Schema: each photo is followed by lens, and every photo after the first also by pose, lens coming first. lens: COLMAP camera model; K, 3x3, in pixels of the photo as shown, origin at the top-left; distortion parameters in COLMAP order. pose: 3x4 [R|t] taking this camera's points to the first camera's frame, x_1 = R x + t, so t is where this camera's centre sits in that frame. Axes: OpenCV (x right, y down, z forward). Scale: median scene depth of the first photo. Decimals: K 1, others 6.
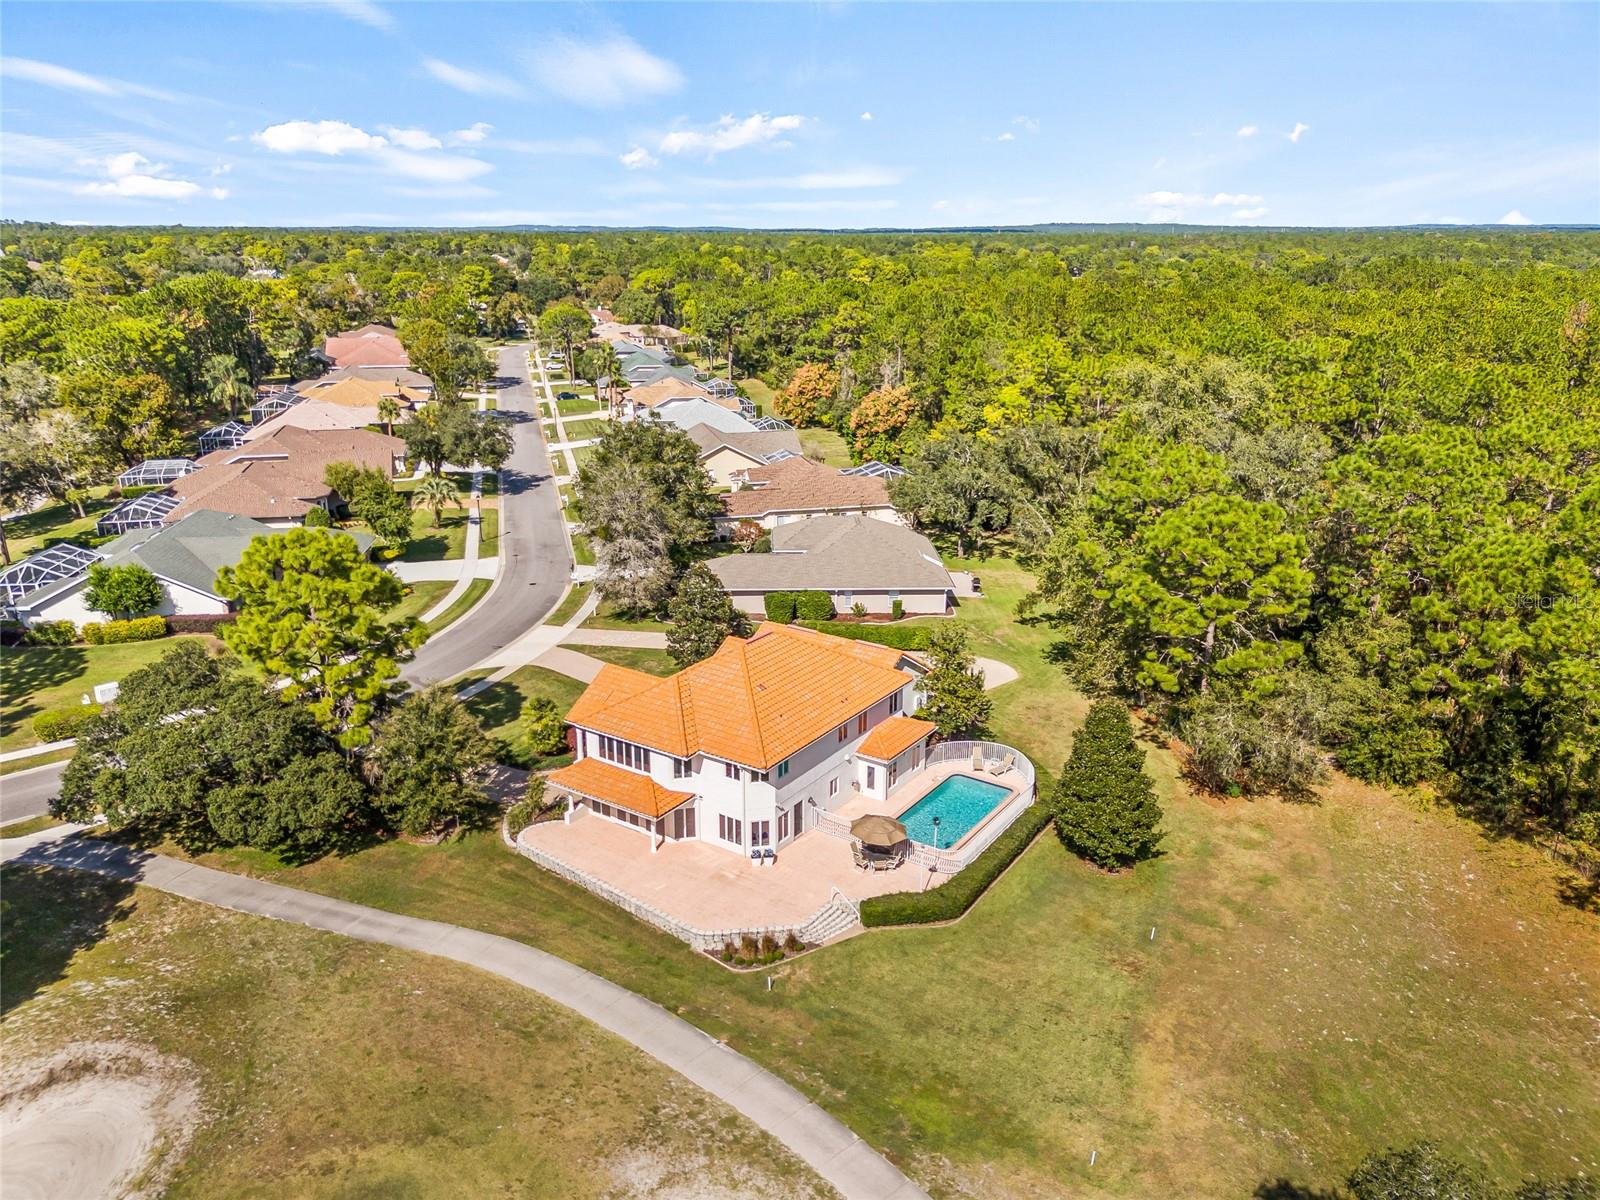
lens RADIAL K [[1165.6, 0, 800.0], [0, 1165.6, 600.0], [0, 0, 1]] dist [0.067155, -0.052378]
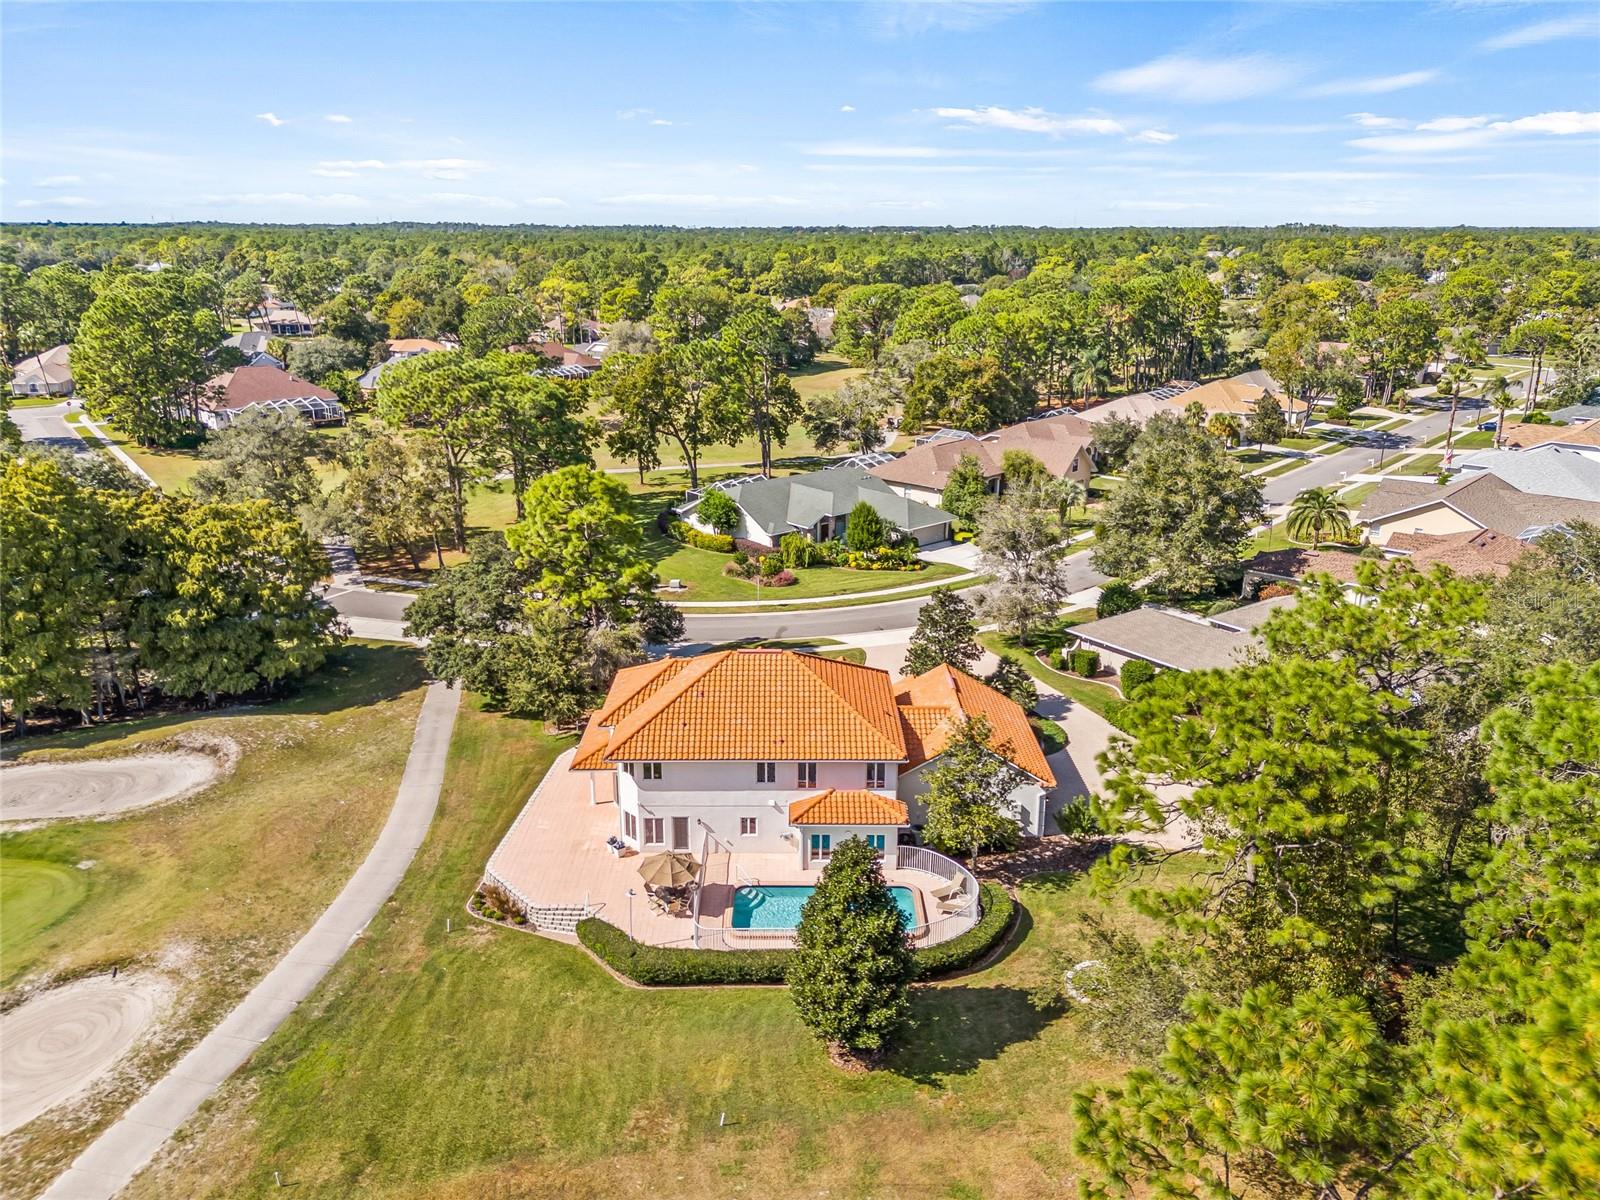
lens RADIAL K [[1165.6, 0, 800.0], [0, 1165.6, 600.0], [0, 0, 1]] dist [0.067155, -0.052378]
pose [[0.563080, 0.243980, -0.789566, 0.785370], [-0.247322, 0.961387, 0.120695, -0.141428], [0.788526, 0.127316, 0.601679, 0.480214]]
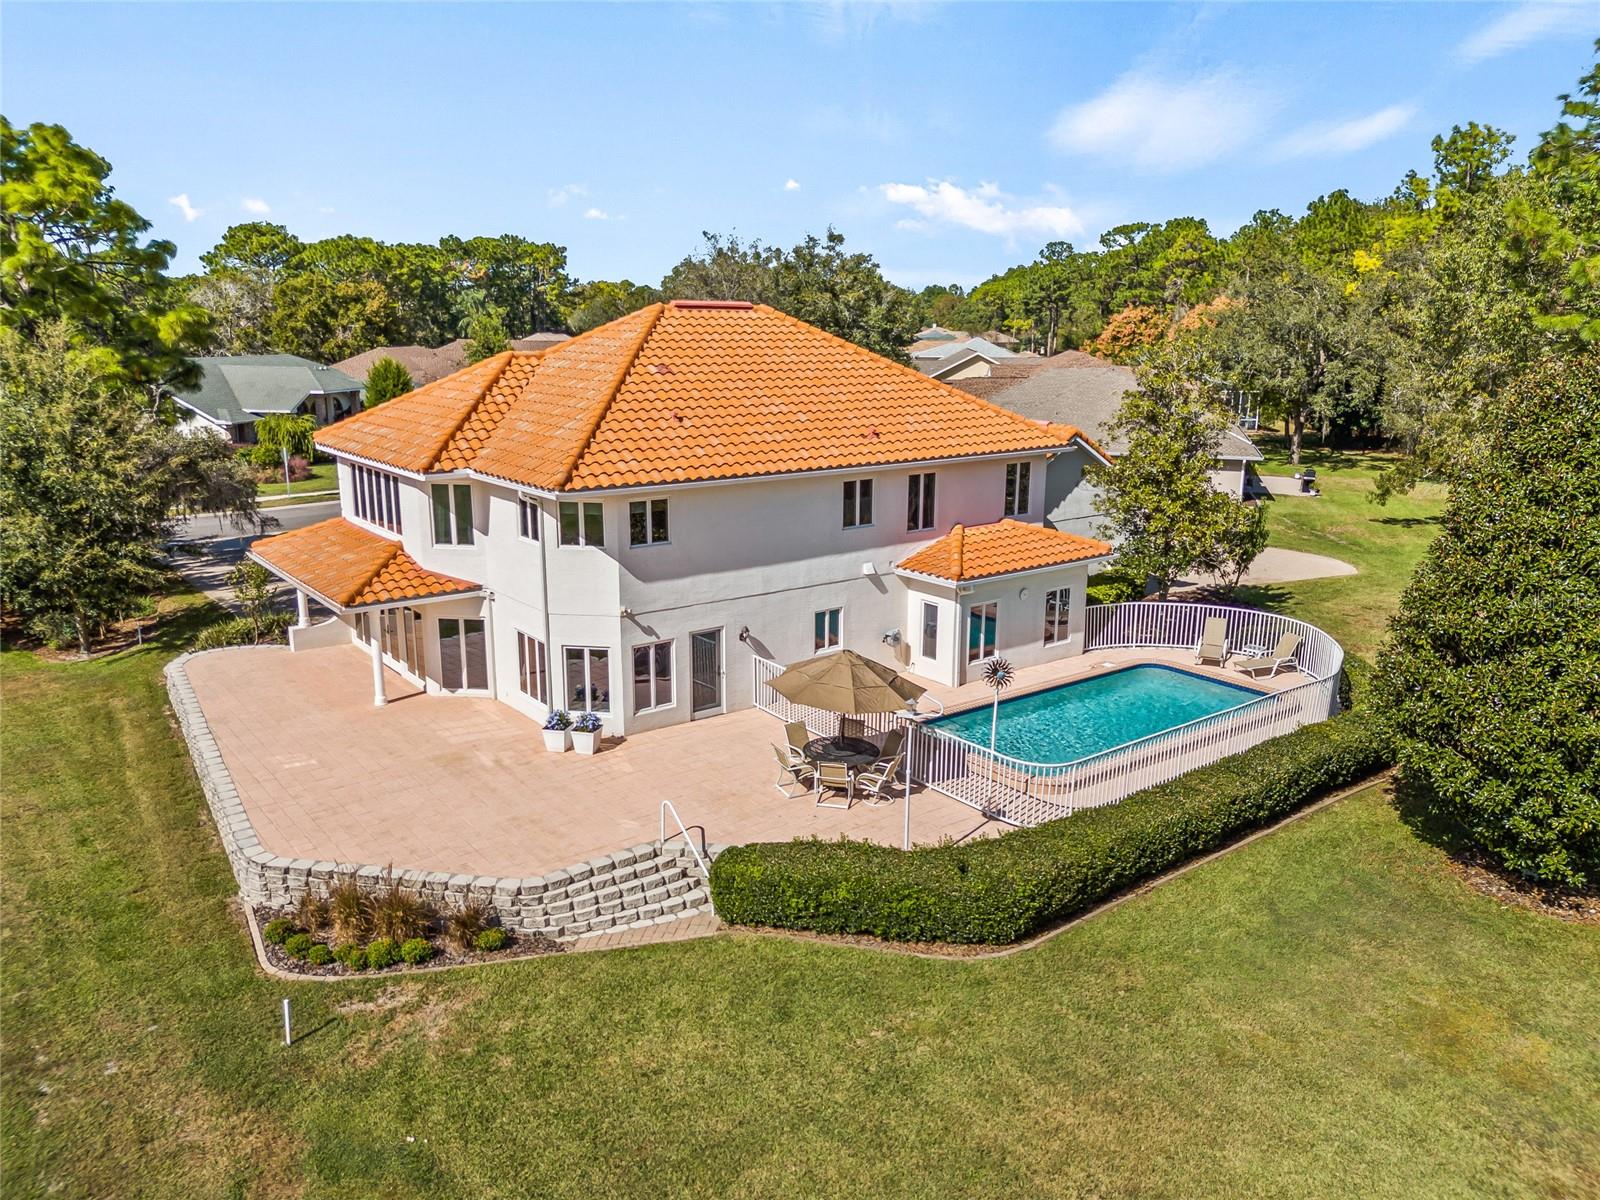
lens RADIAL K [[1170.2, 0, 806.0], [0, 1170.2, 591.0], [0, 0, 1]] dist [0.055823, -0.048067]
pose [[0.951196, 0.072037, -0.300061, 0.160612], [-0.095705, 0.993290, -0.064924, 0.186634], [0.293371, 0.090473, 0.951708, 0.618156]]
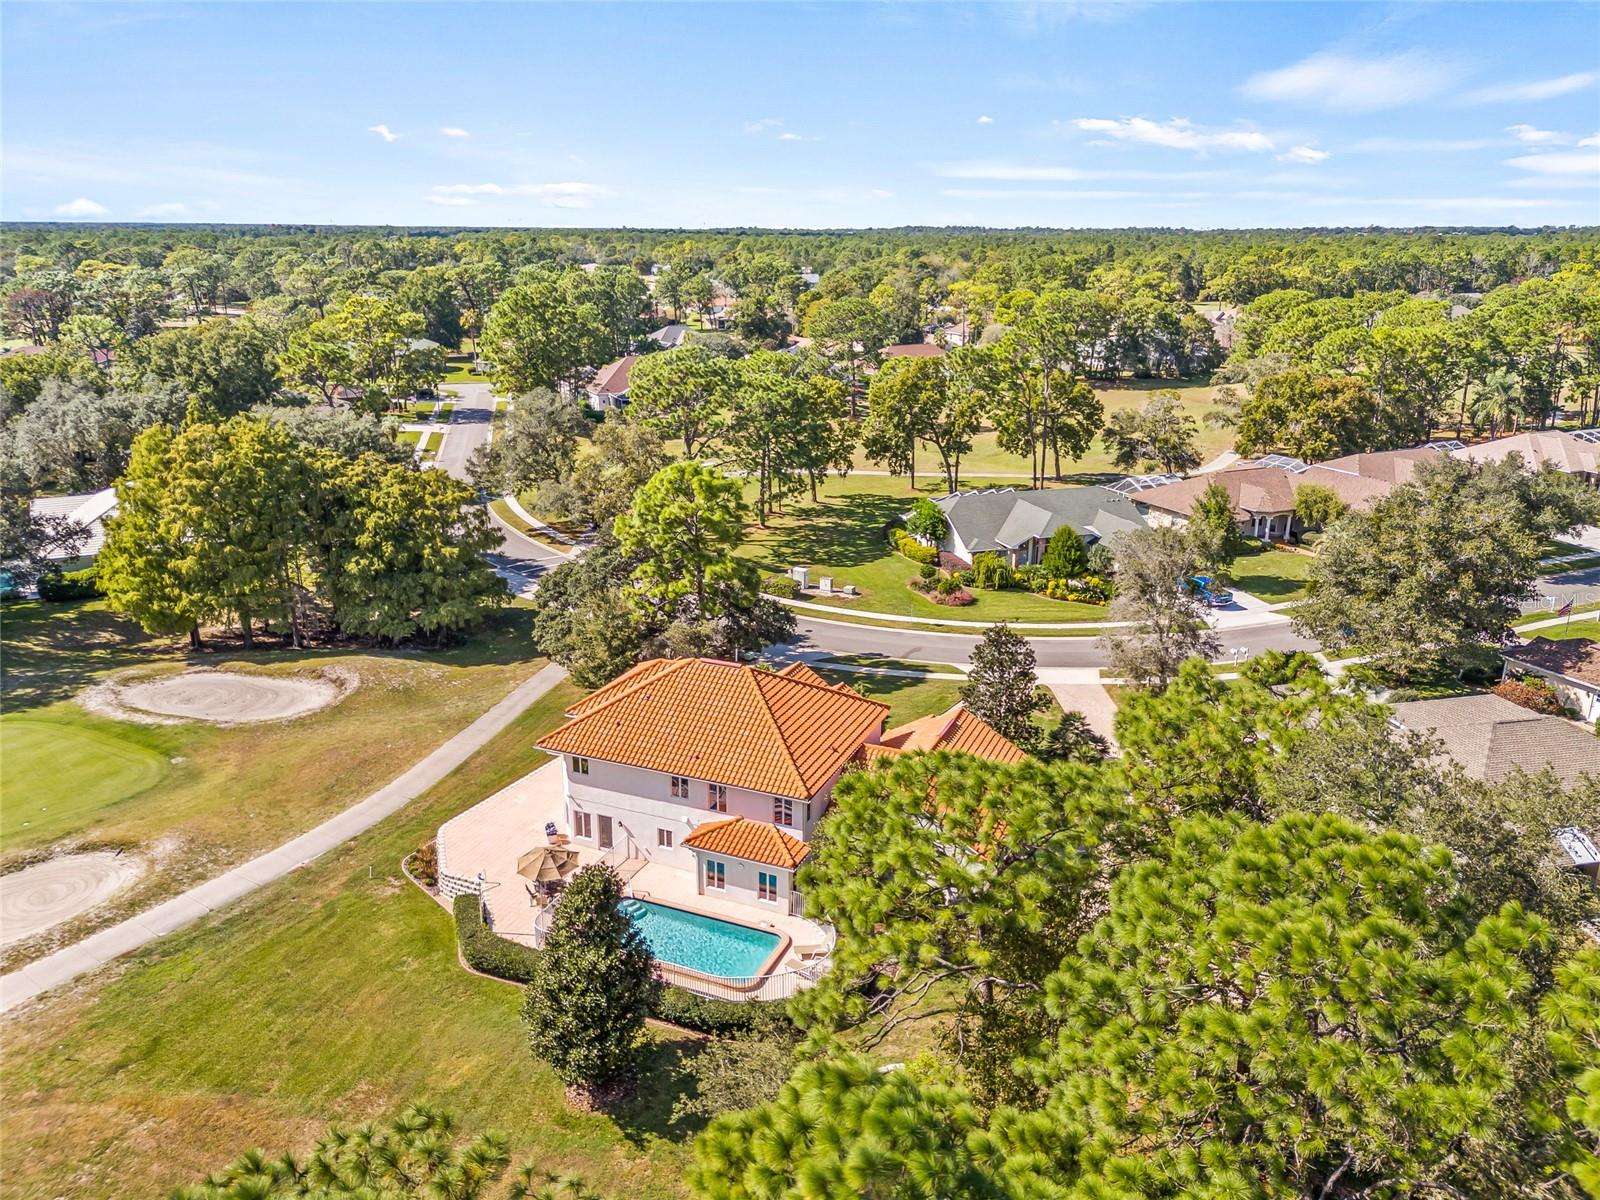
lens RADIAL K [[1170.2, 0, 806.0], [0, 1170.2, 591.0], [0, 0, 1]] dist [0.055823, -0.048067]
pose [[0.193889, 0.283091, -0.939290, 0.901910], [-0.299732, 0.928771, 0.218050, -0.262783], [0.934113, 0.239258, 0.264930, 0.866329]]
